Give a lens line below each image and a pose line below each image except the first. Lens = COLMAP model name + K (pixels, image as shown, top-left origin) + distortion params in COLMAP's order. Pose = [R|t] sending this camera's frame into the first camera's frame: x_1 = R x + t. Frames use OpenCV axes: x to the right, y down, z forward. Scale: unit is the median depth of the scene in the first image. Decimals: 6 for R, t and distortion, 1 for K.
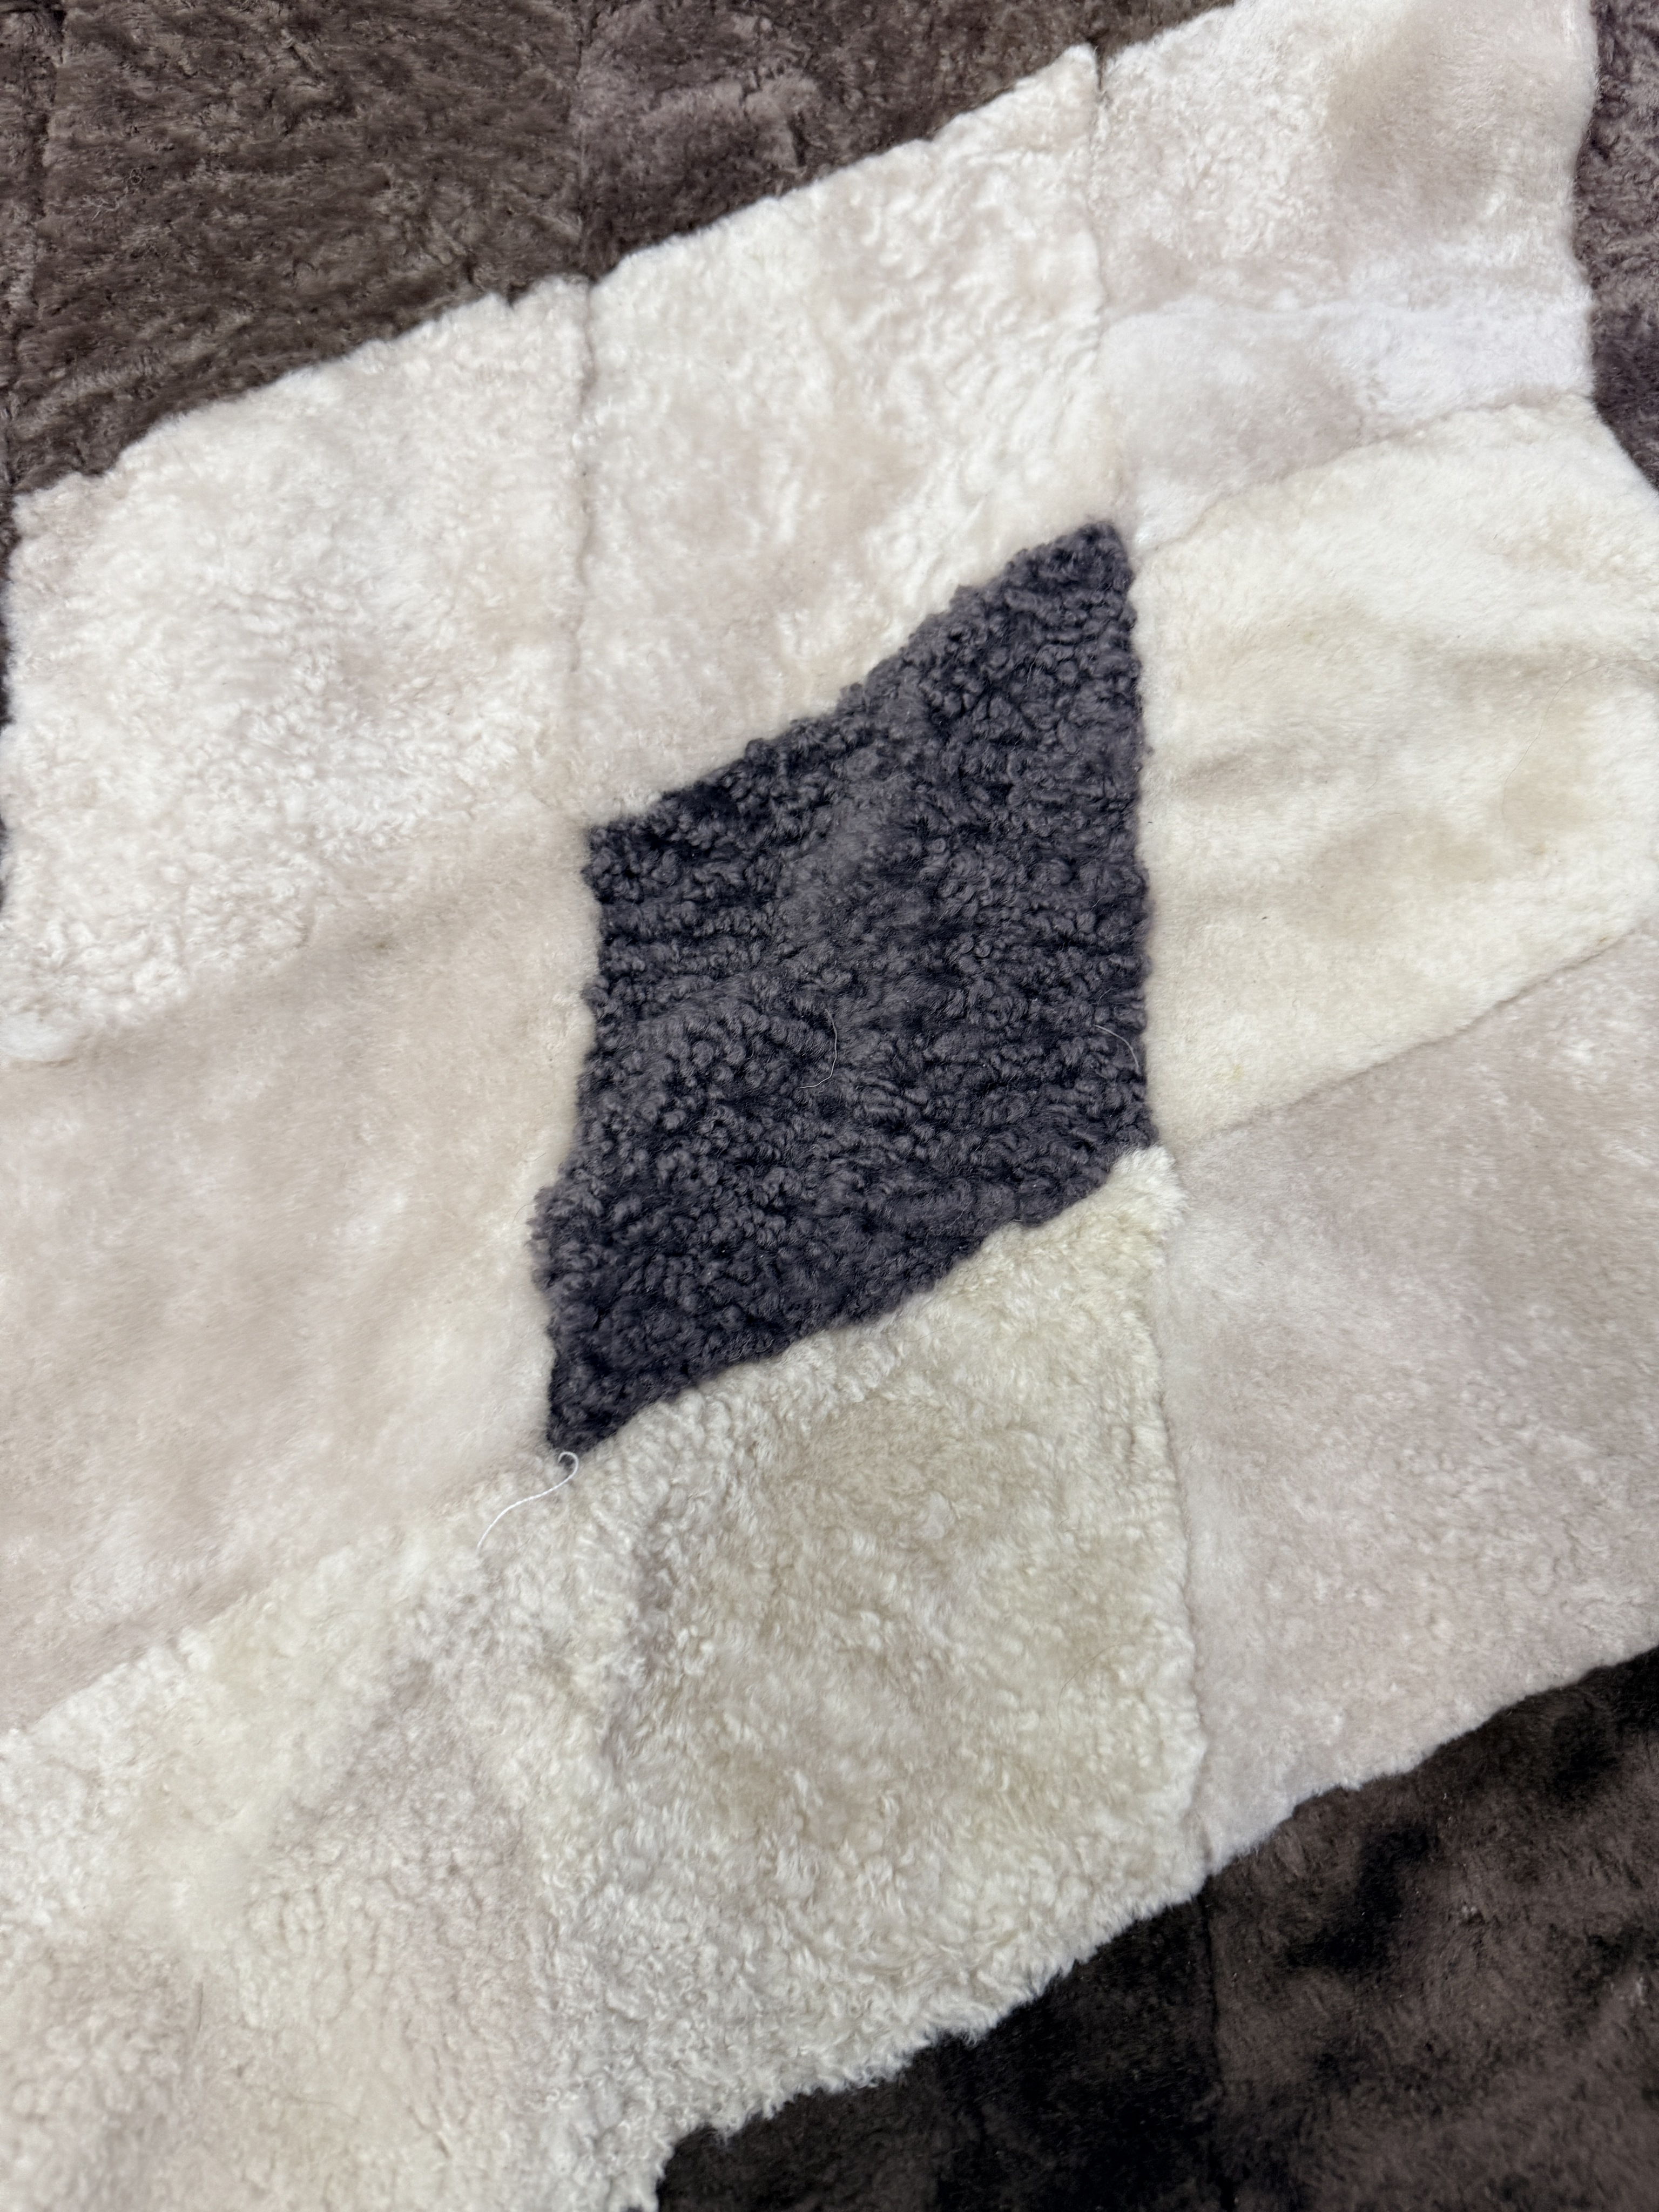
lens RADIAL K [[1570.6, 0, 823.0], [0, 1570.6, 1112.7], [0, 0, 1]] dist [0.043629, -0.062447]
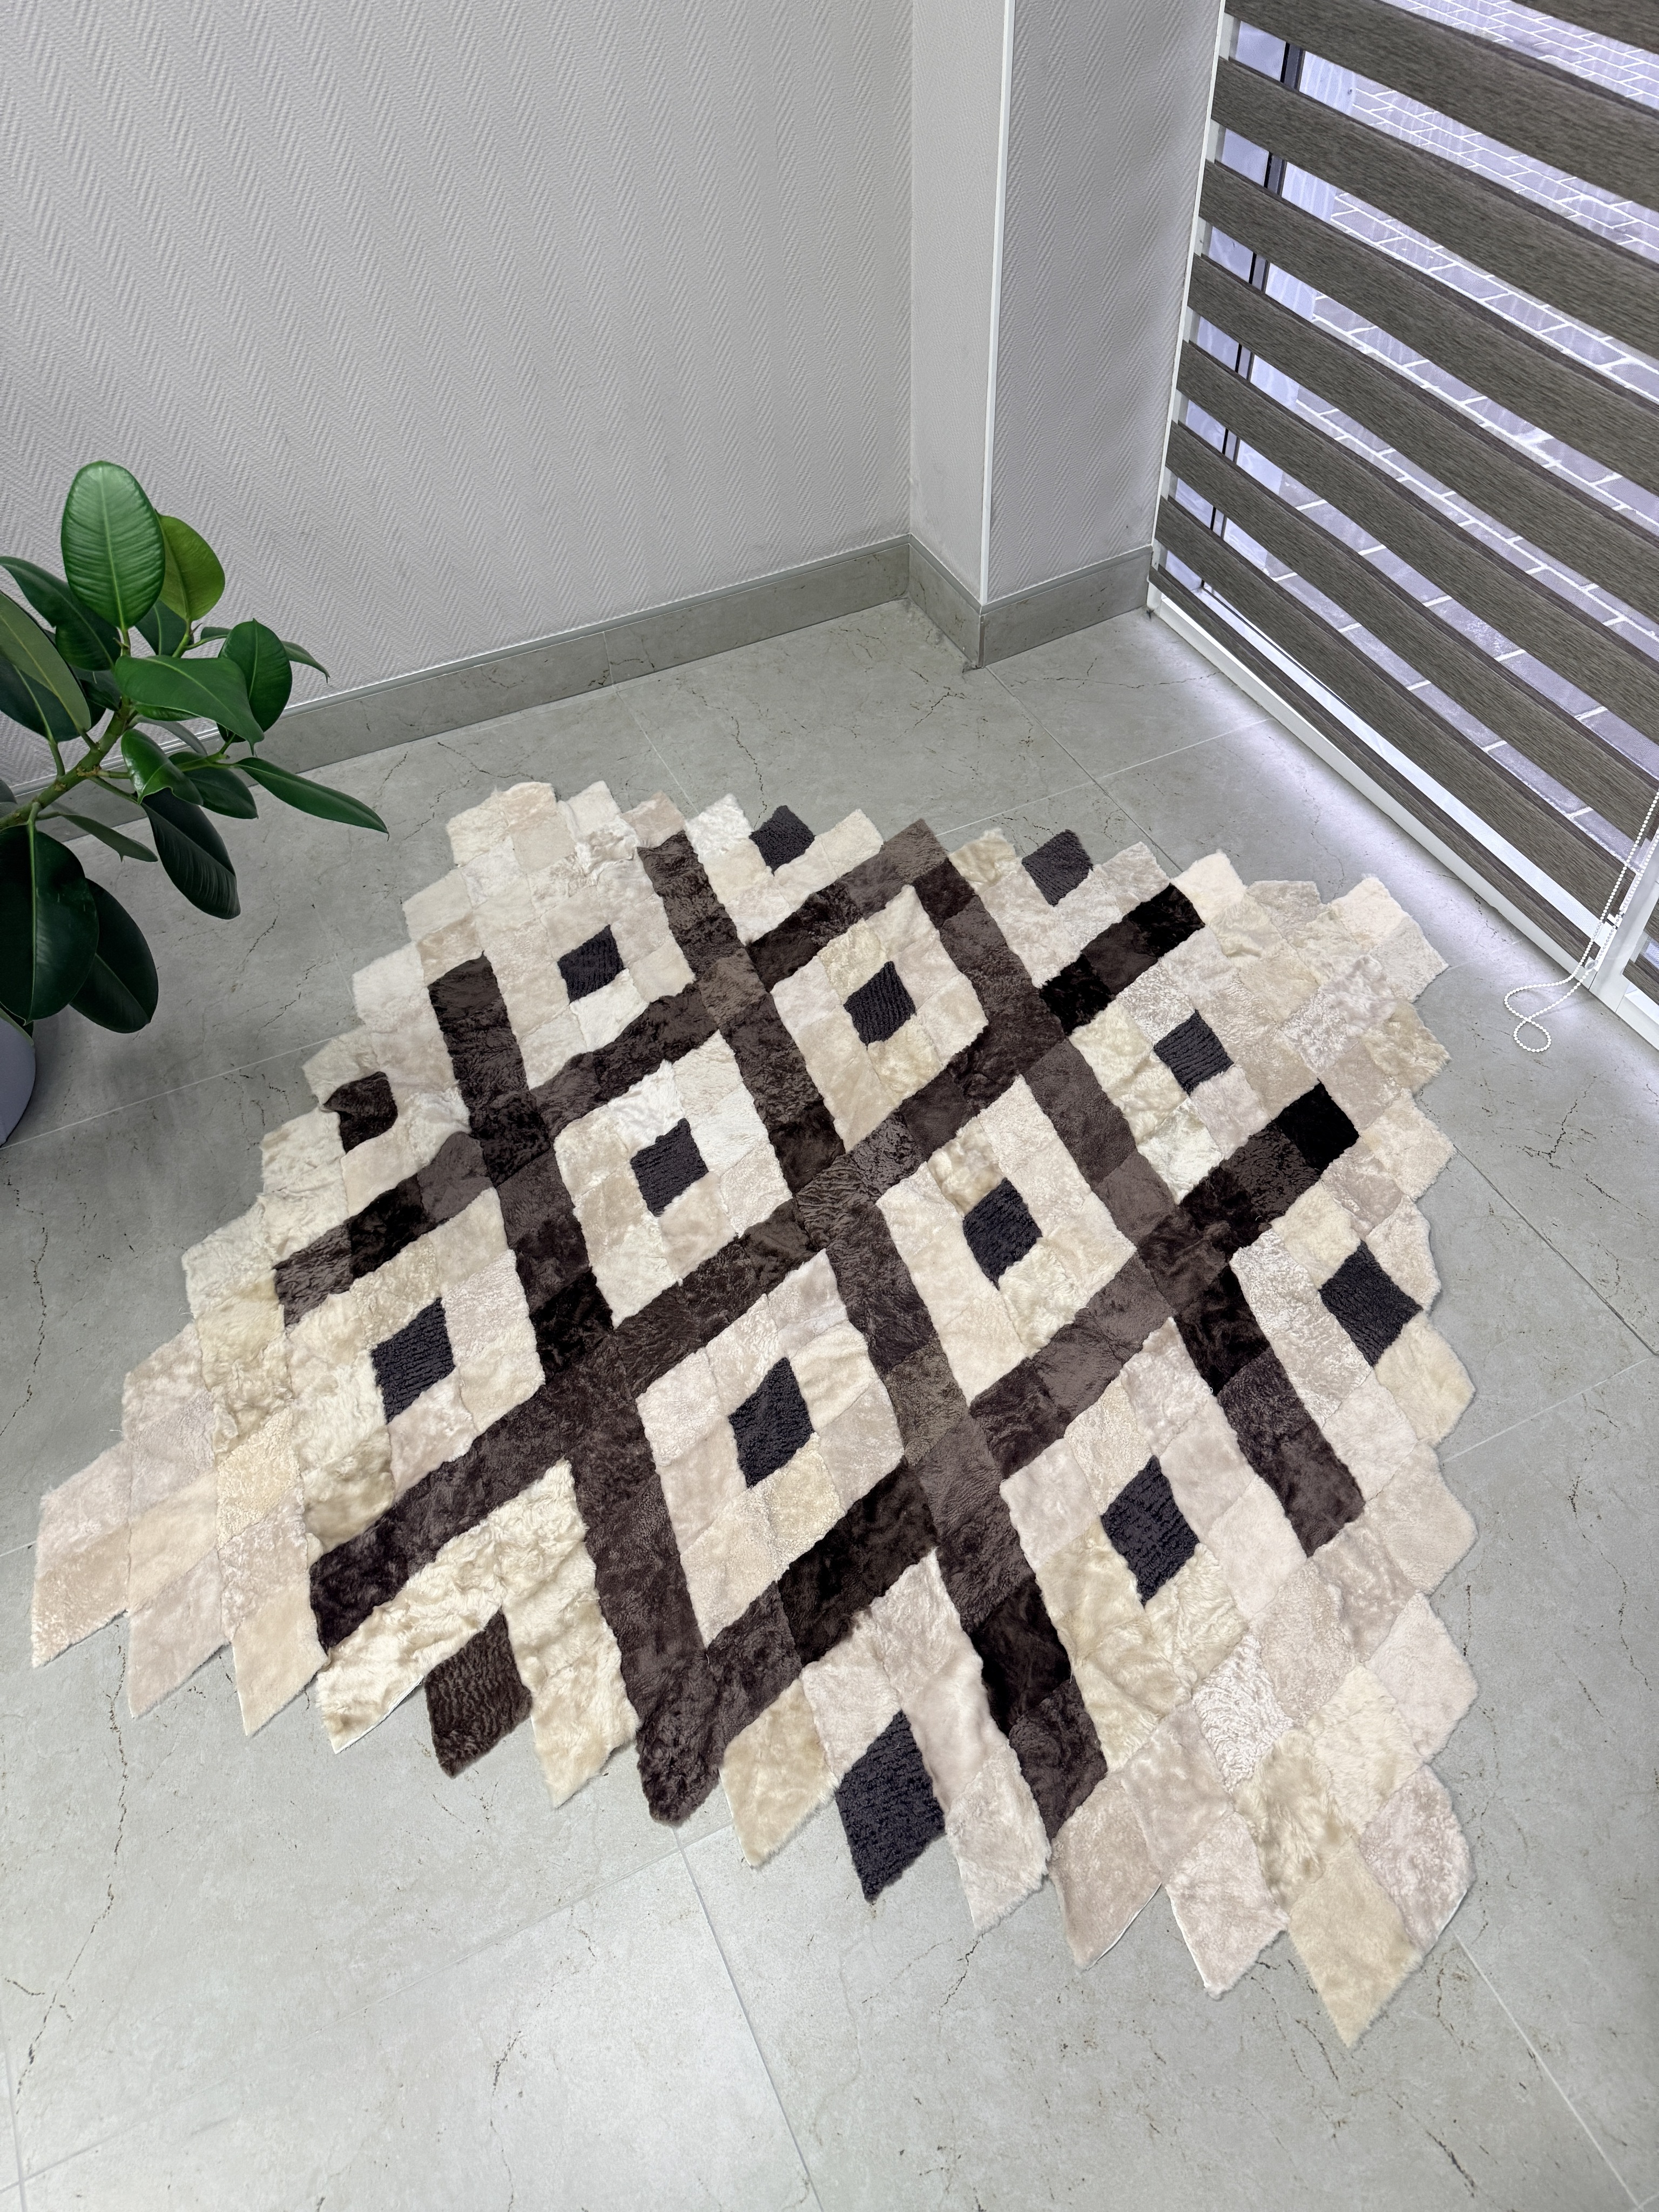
lens RADIAL K [[1582.3, 0, 829.5], [0, 1582.3, 1106.0], [0, 0, 1]] dist [0.036445, -0.046672]
pose [[0.952251, -0.269756, 0.143006, -0.353170], [0.305167, 0.826208, -0.473555, 2.162694], [0.009592, 0.494583, 0.869077, -5.841439]]
